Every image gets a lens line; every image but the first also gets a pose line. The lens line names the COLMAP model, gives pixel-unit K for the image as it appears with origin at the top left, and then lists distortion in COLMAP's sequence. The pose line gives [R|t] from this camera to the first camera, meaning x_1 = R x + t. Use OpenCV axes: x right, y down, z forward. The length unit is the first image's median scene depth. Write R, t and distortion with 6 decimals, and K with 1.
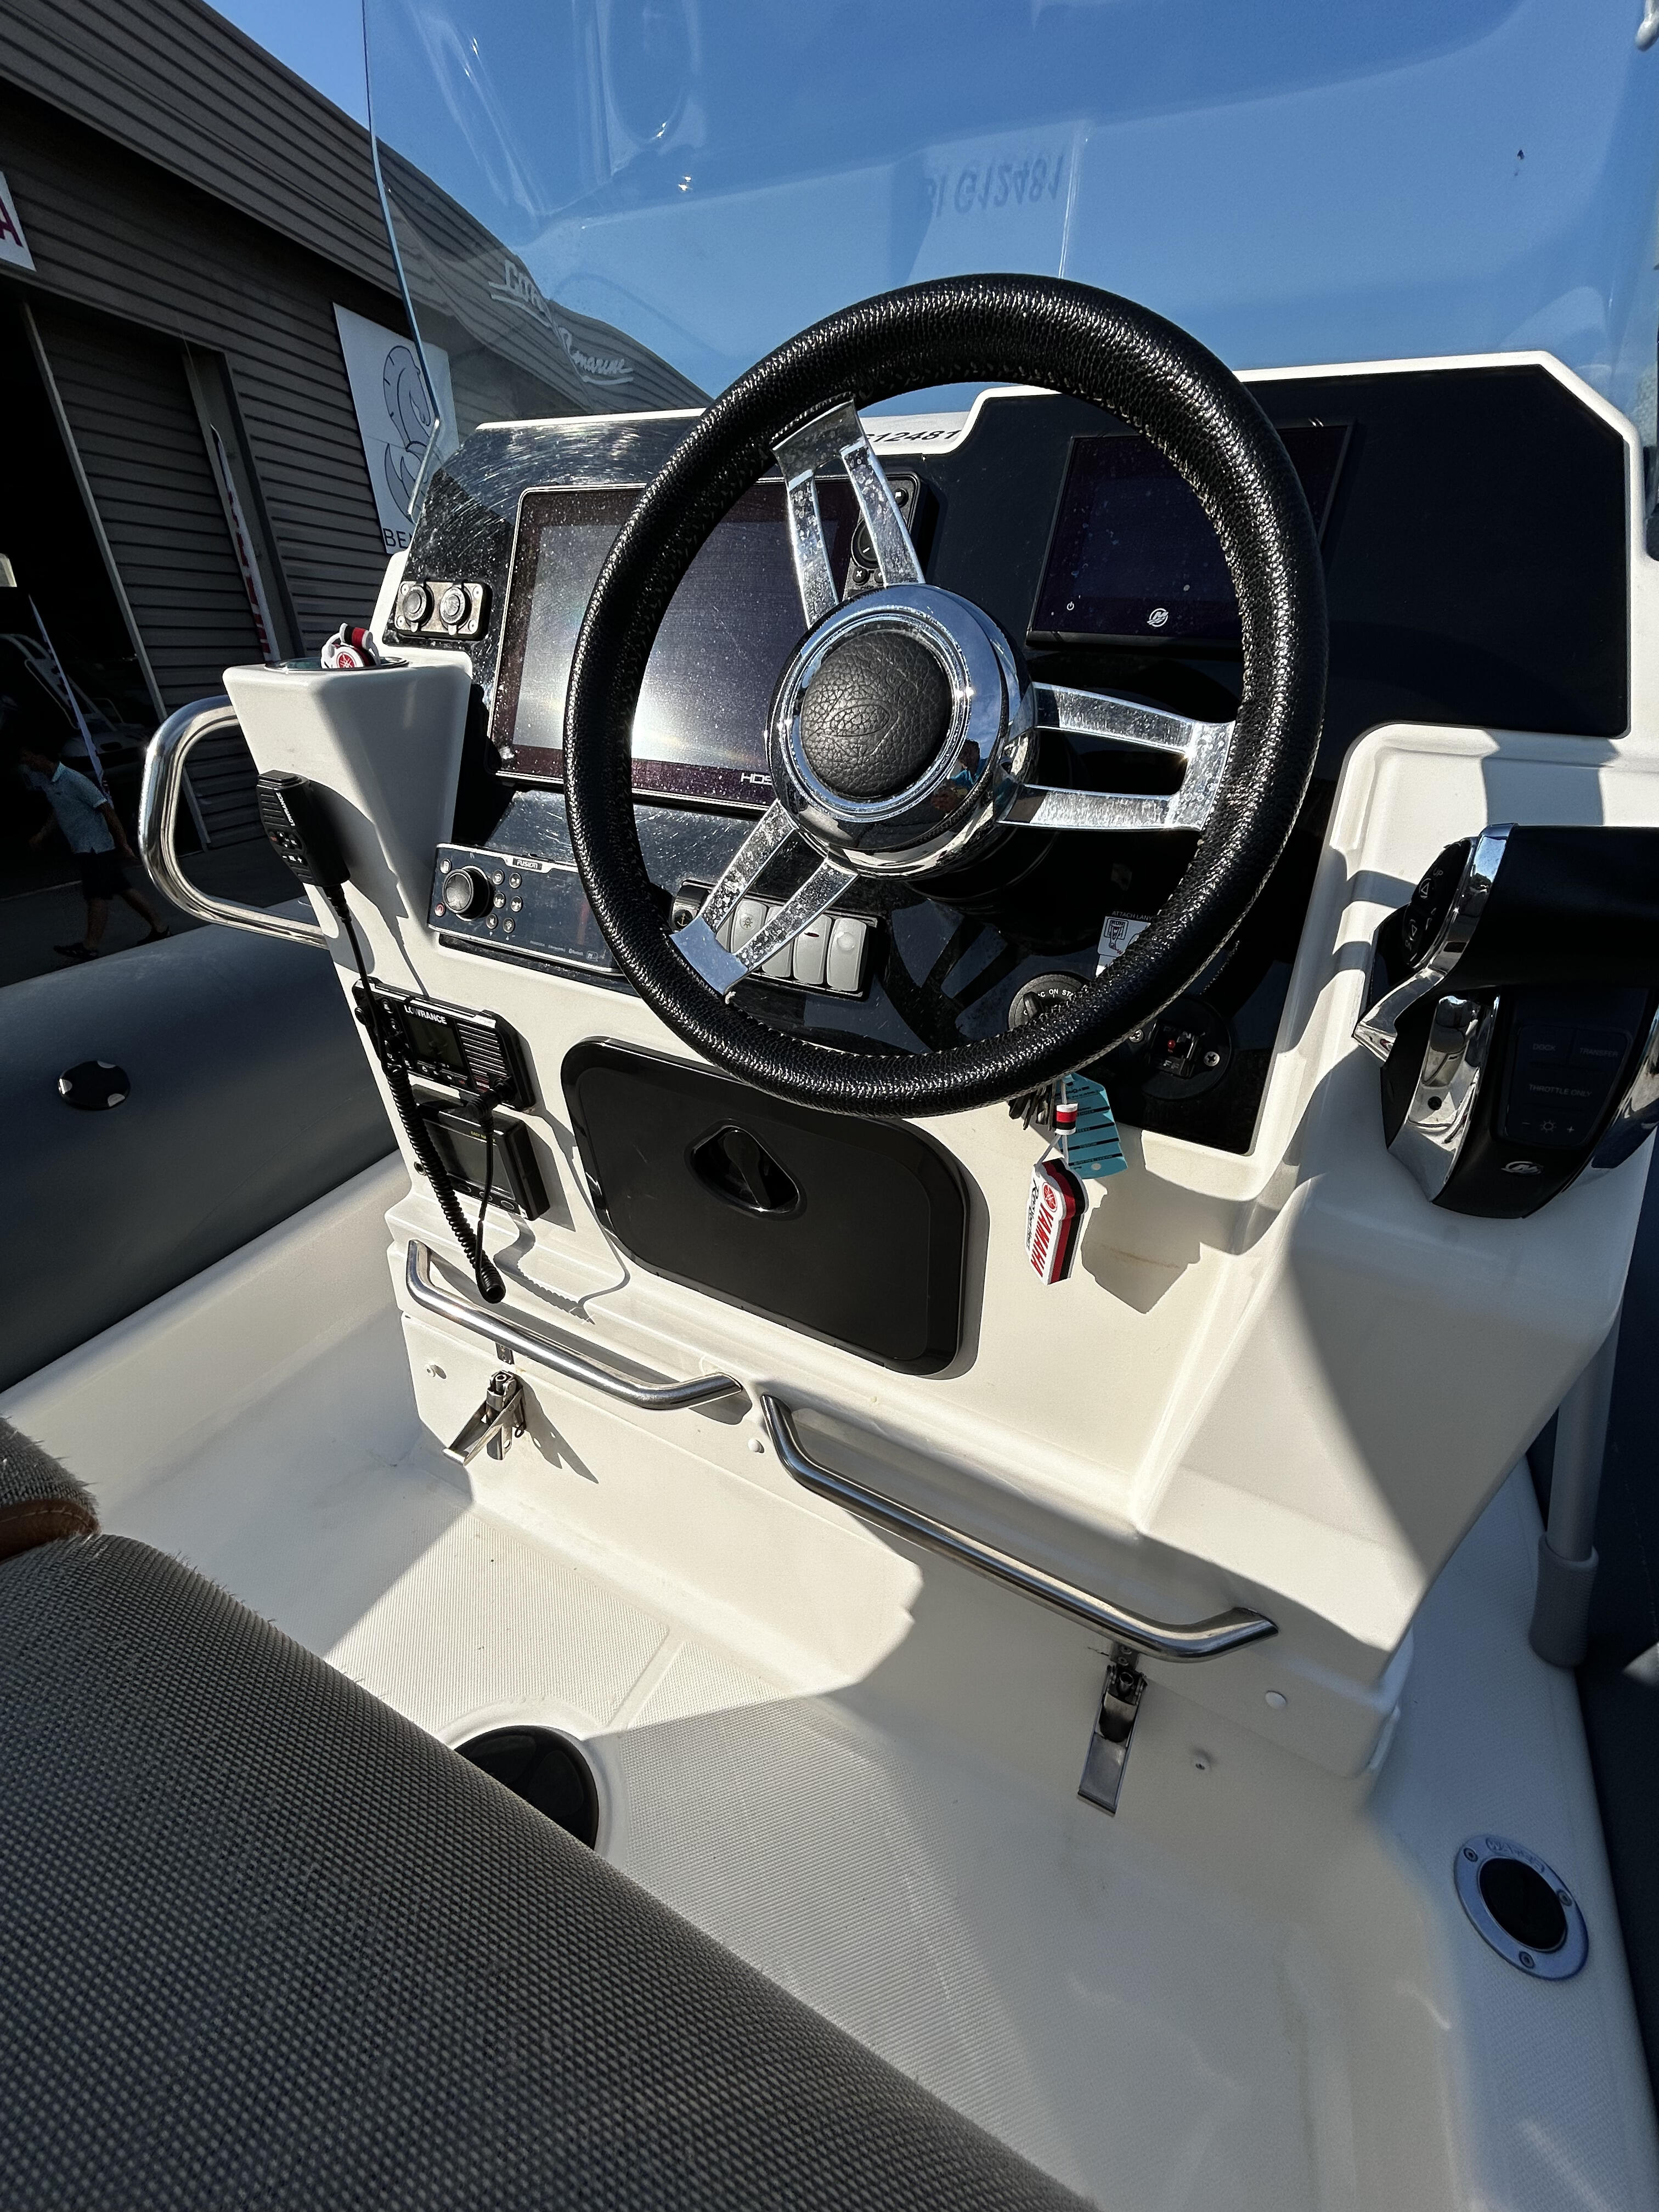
lens RADIAL K [[895.2, 0, 845.3], [0, 895.2, 1107.3], [0, 0, 1]] dist [-0.002019, -0.000005]
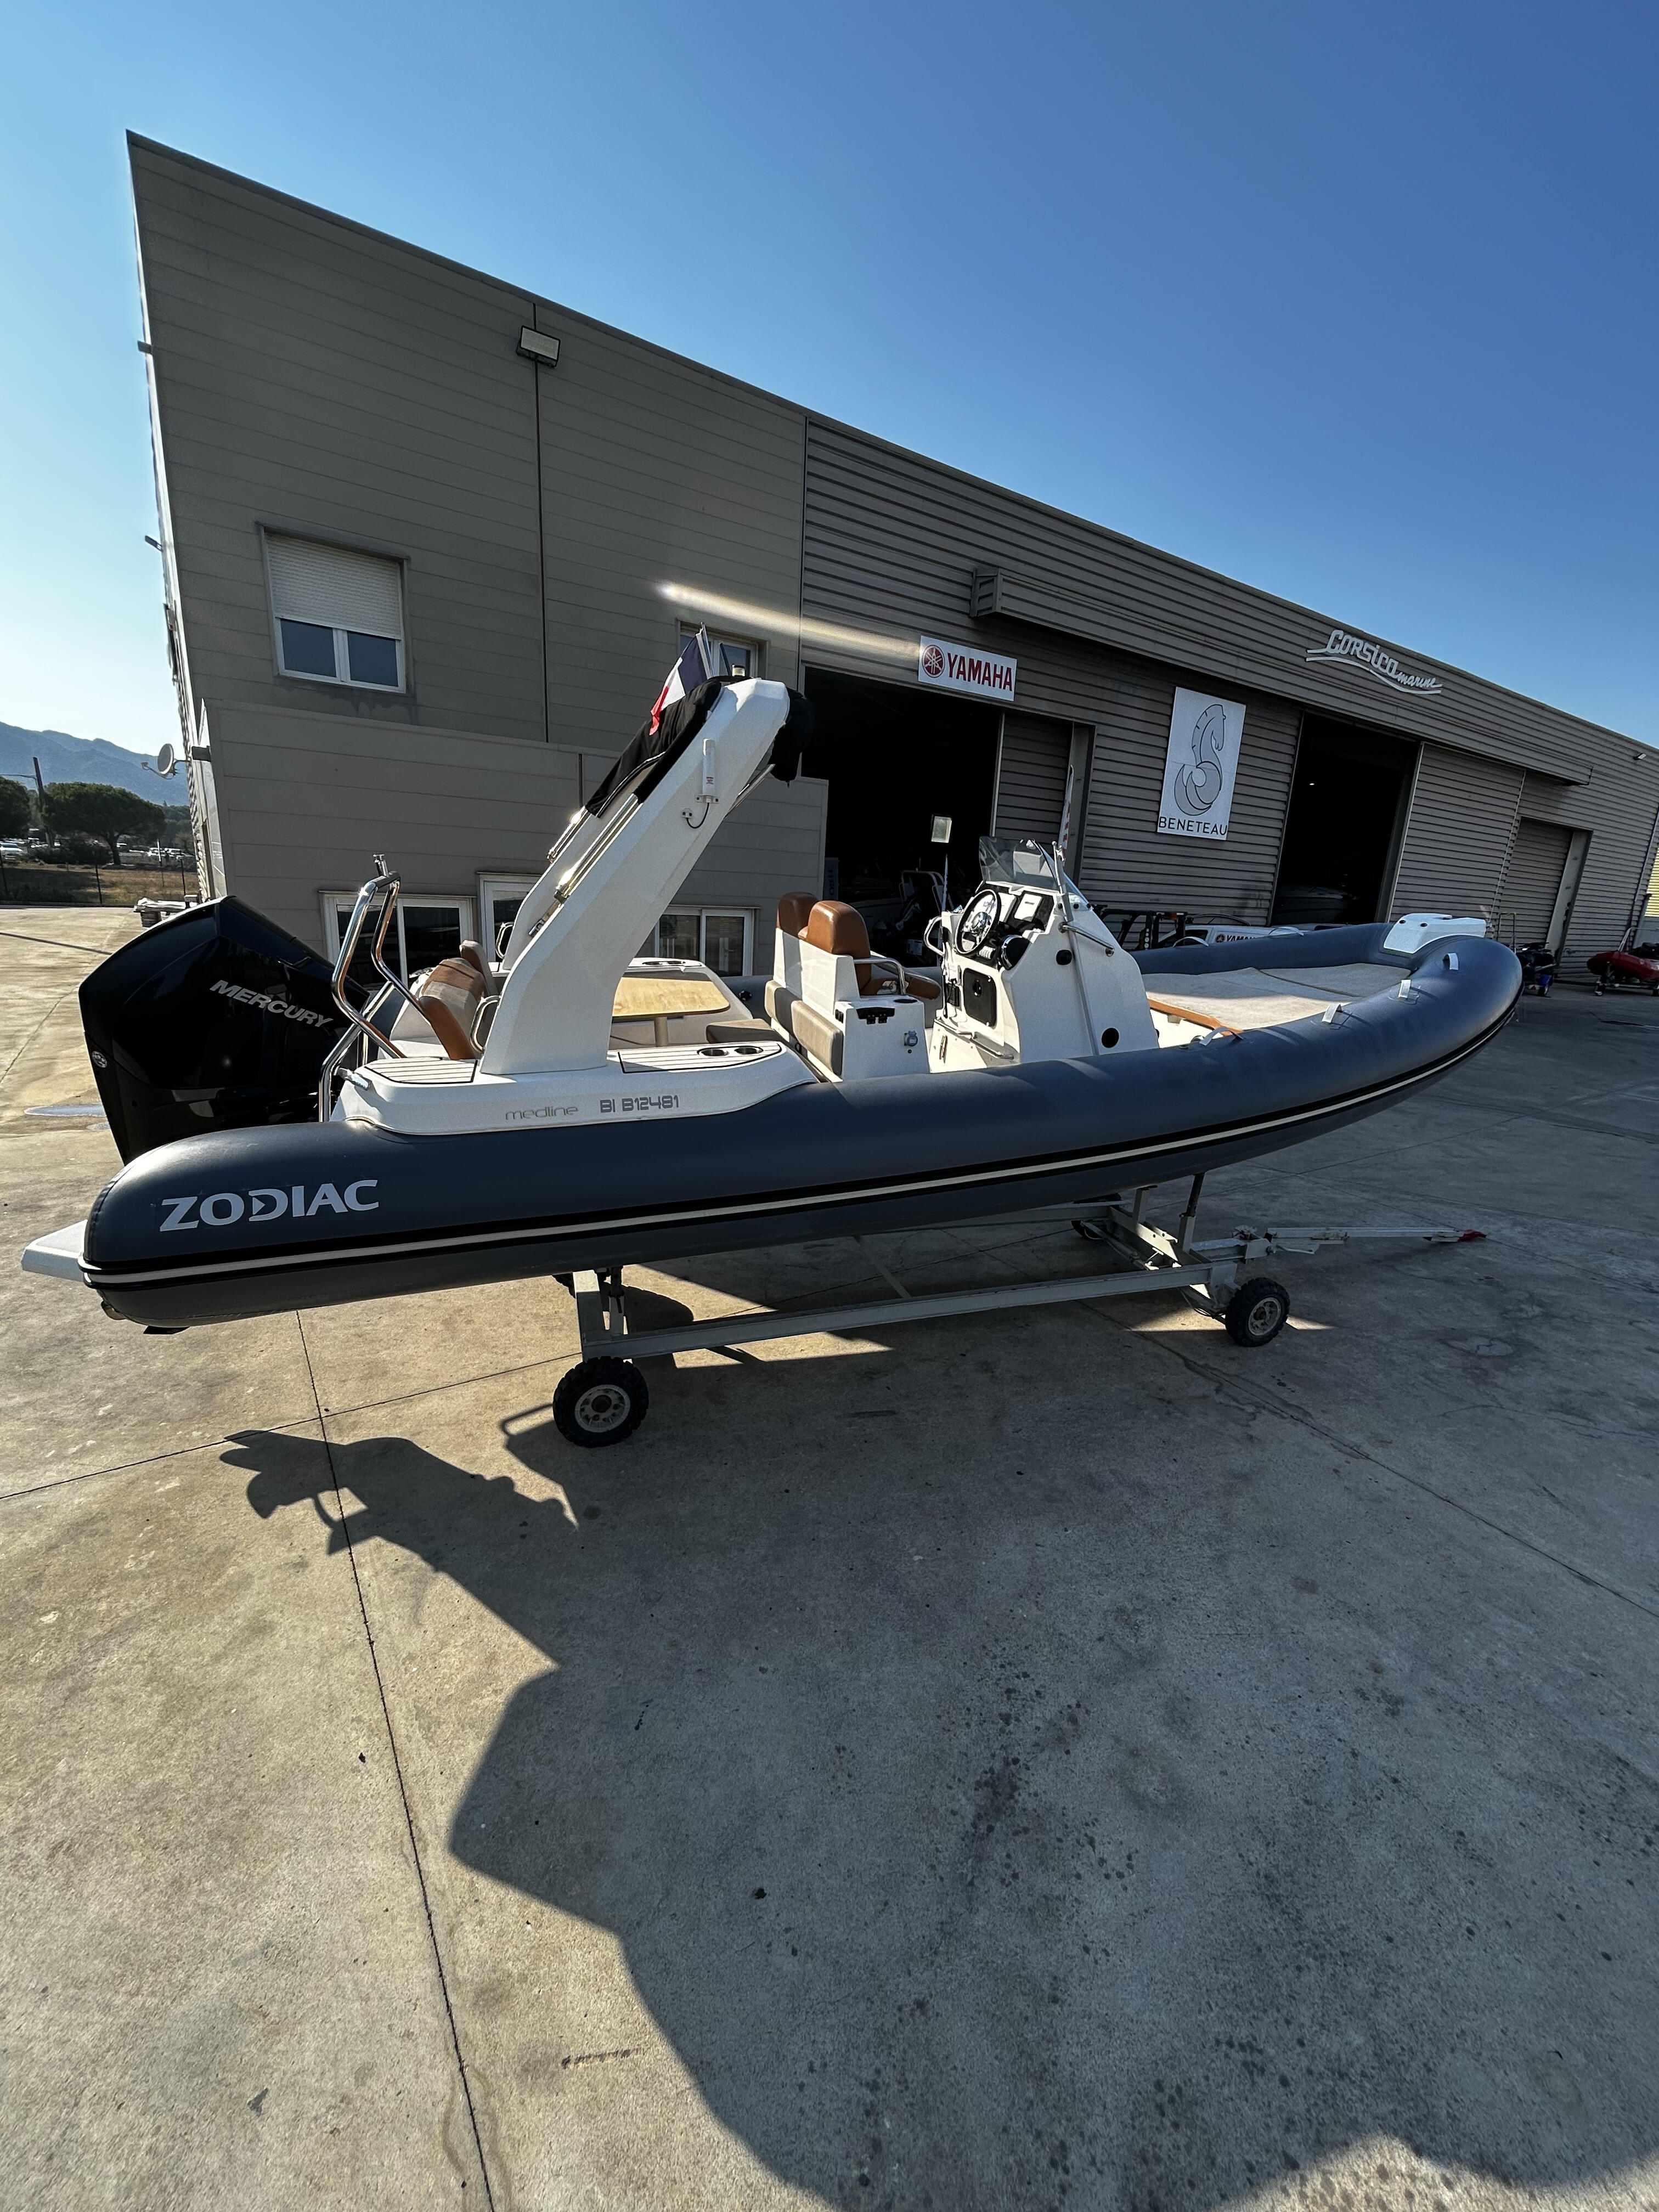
lens RADIAL K [[895.2, 0, 845.3], [0, 895.2, 1107.3], [0, 0, 1]] dist [-0.002019, -0.000005]
pose [[0.704557, 0.234637, -0.669735, 0.259569], [-0.384412, 0.919489, -0.082262, 0.121720], [0.596513, 0.315413, 0.738029, -0.282501]]
